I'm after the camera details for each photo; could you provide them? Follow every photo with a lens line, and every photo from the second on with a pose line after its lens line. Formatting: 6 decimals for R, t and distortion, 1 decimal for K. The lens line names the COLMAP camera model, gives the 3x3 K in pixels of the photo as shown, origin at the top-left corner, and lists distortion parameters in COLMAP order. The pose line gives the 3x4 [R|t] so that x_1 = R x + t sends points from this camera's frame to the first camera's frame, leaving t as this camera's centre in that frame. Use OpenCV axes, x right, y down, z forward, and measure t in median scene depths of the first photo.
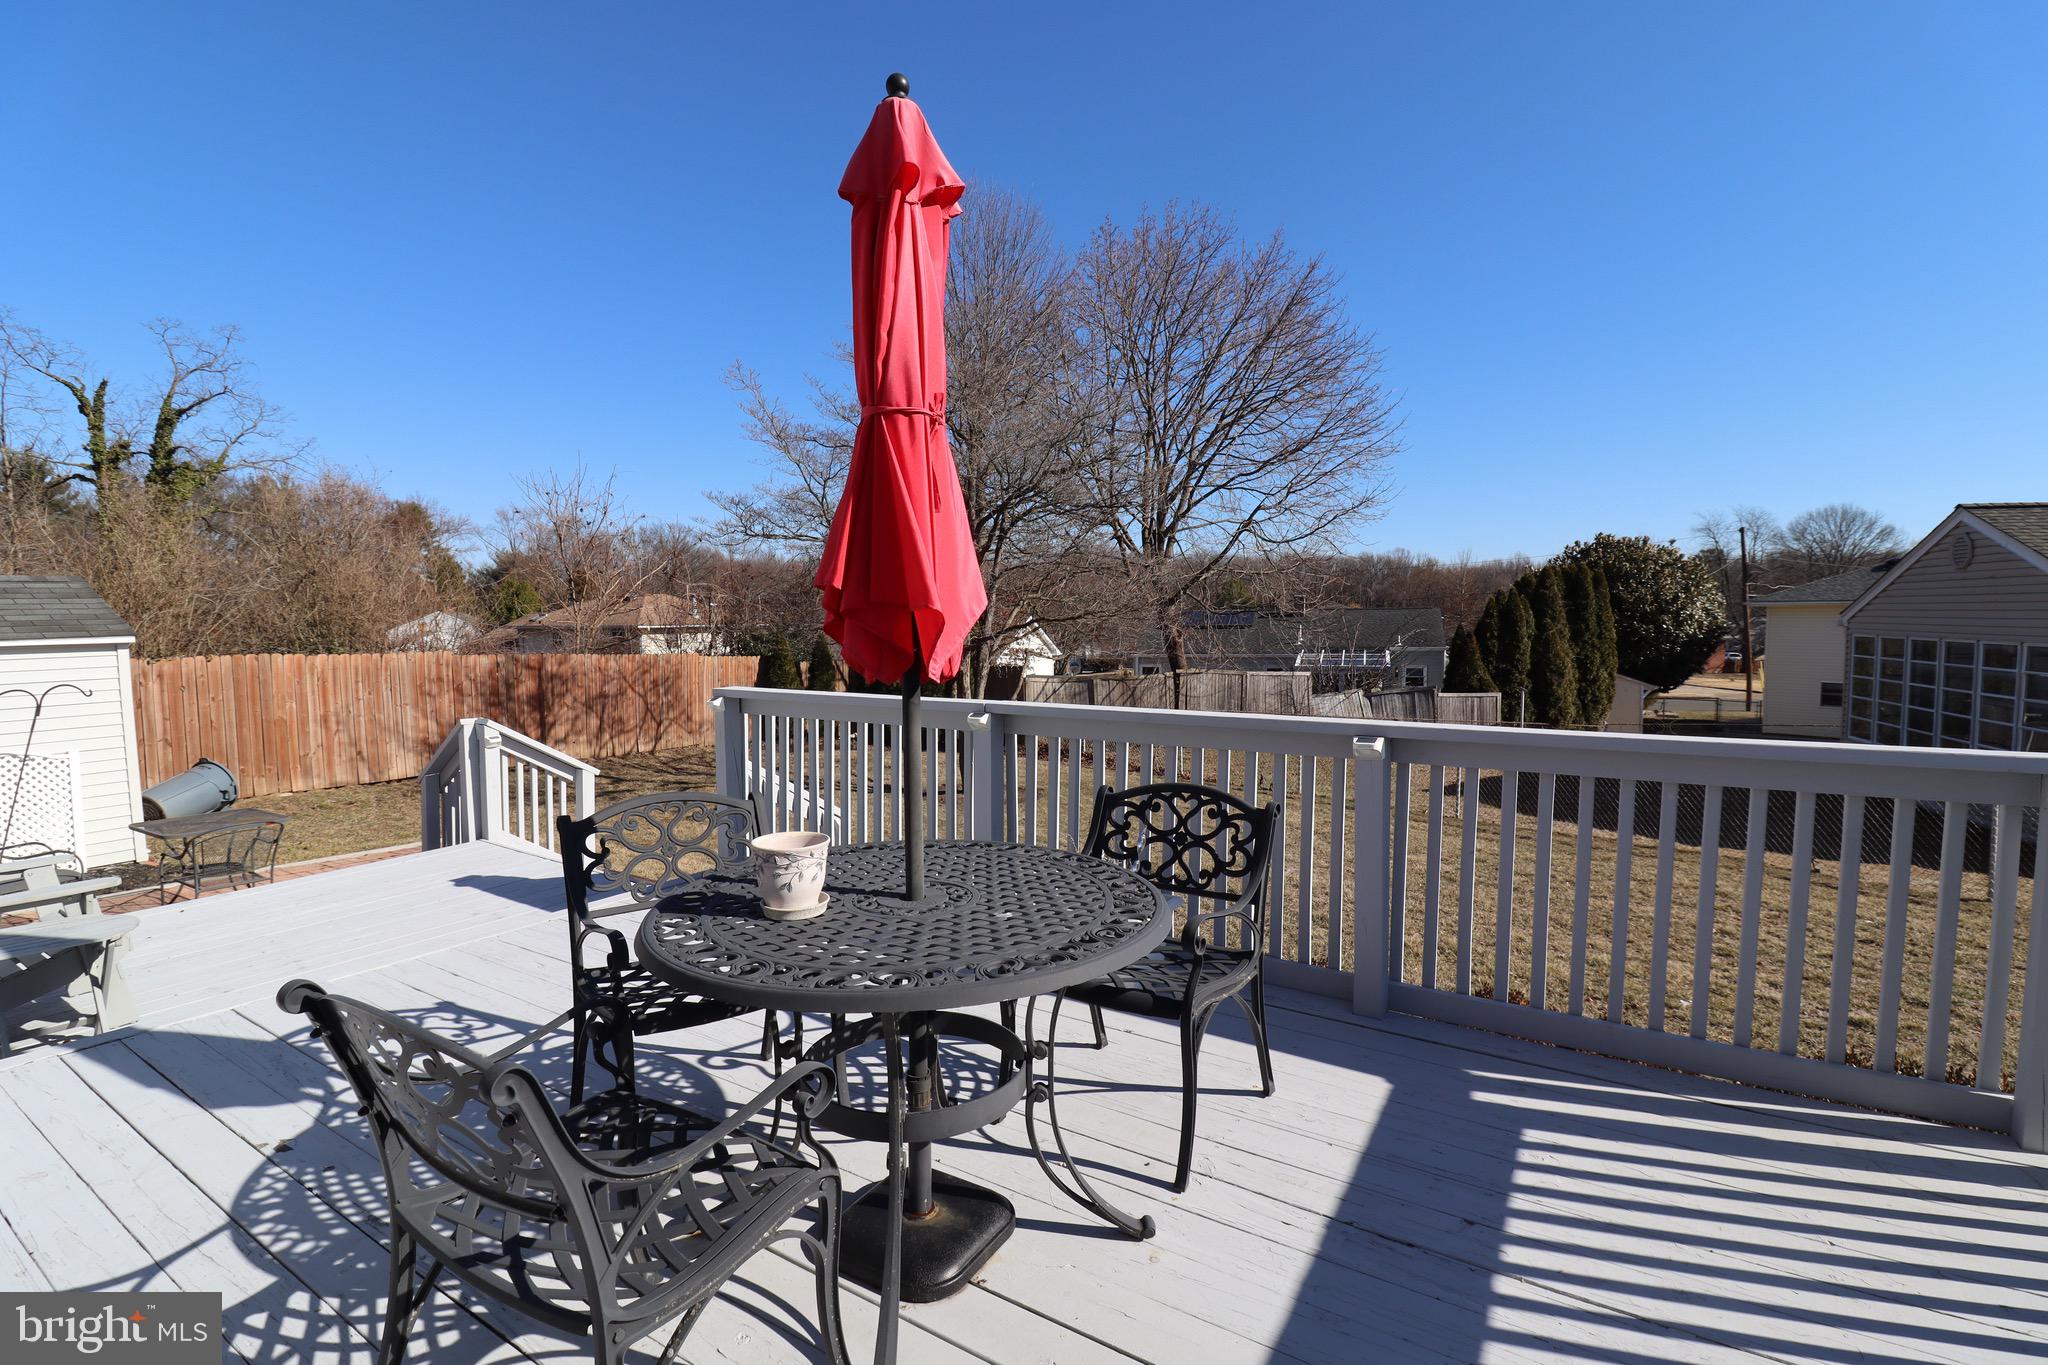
lens RADIAL K [[960.8, 0, 1028.1], [0, 960.8, 684.7], [0, 0, 1]] dist [0.001783, -0.014293]
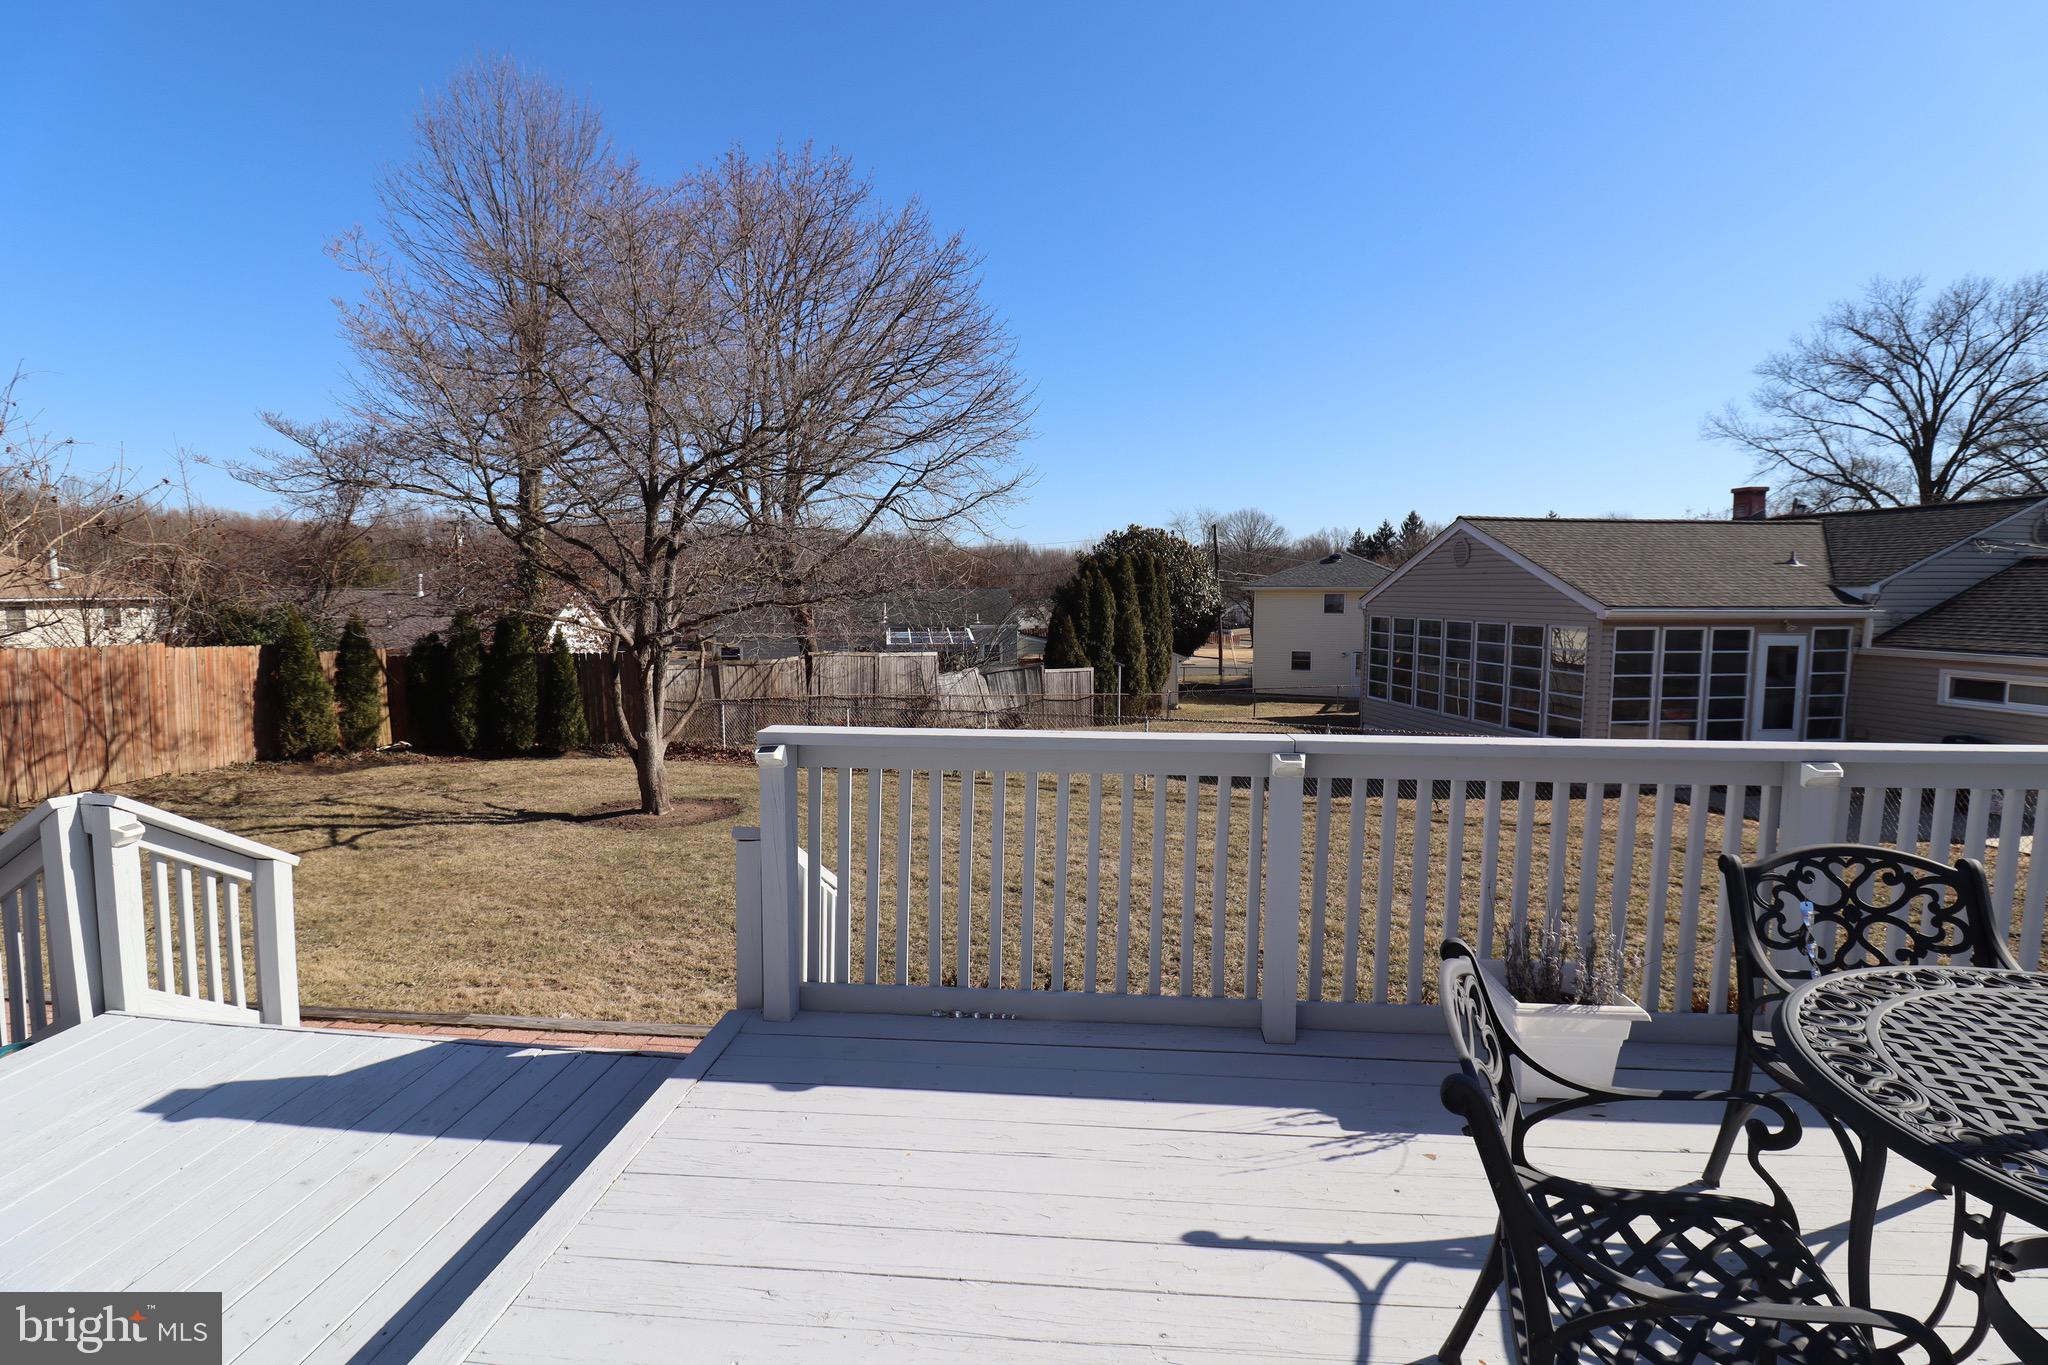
lens RADIAL K [[958.4, 0, 1031.4], [0, 958.4, 677.5], [0, 0, 1]] dist [0.003618, -0.014373]
pose [[0.878481, -0.031895, 0.476711, -0.108825], [0.023082, 0.999437, 0.024334, -0.009721], [-0.477219, -0.010373, 0.878723, 0.083062]]
